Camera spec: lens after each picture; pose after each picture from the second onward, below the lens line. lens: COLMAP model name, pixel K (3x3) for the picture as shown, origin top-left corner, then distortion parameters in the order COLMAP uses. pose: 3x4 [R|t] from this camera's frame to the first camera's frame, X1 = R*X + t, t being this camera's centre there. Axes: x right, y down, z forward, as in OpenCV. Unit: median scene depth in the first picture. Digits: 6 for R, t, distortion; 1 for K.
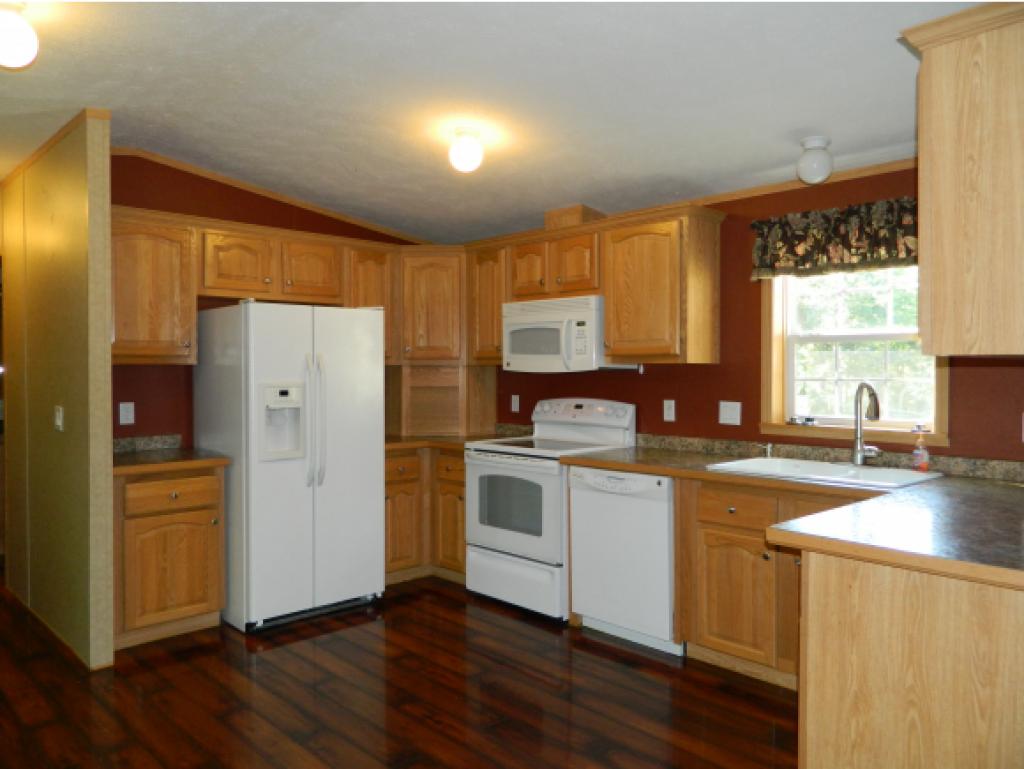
lens RADIAL K [[759.6, 0, 512.0], [0, 759.6, 384.5], [0, 0, 1]] dist [0.023249, -0.000326]
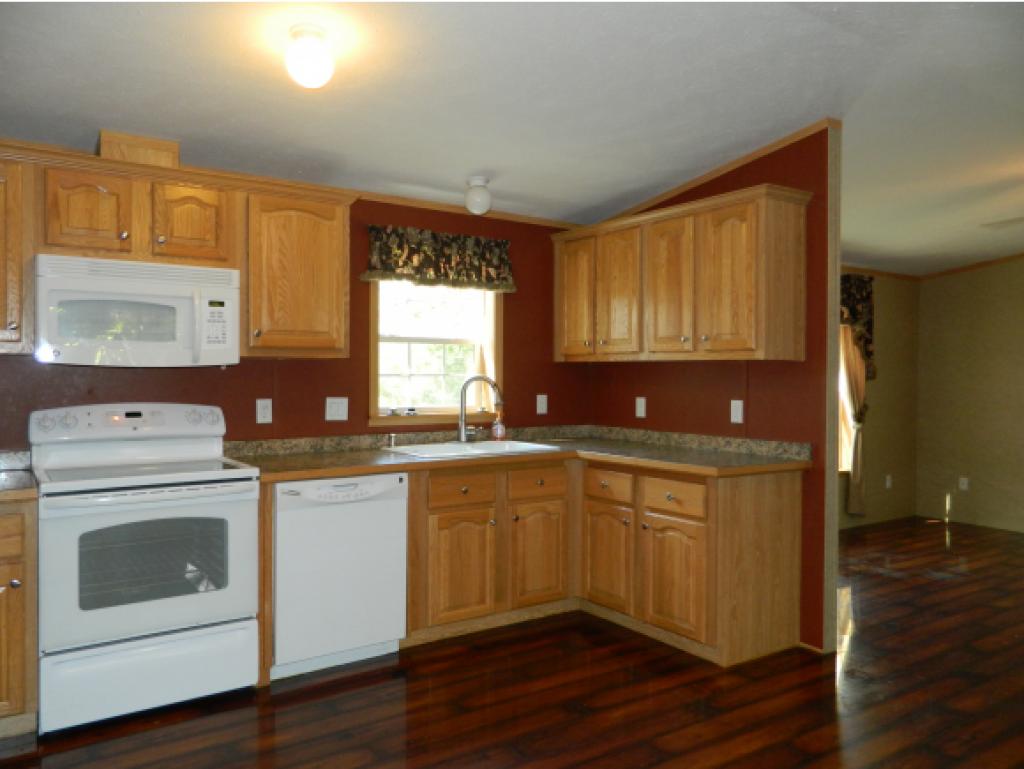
lens RADIAL K [[759.6, 0, 512.0], [0, 759.6, 384.5], [0, 0, 1]] dist [0.023249, -0.000326]
pose [[0.168386, -0.012214, 0.985645, -0.679887], [0.017979, 0.999795, 0.009318, 0.000239], [-0.985557, 0.016152, 0.168571, 0.629052]]
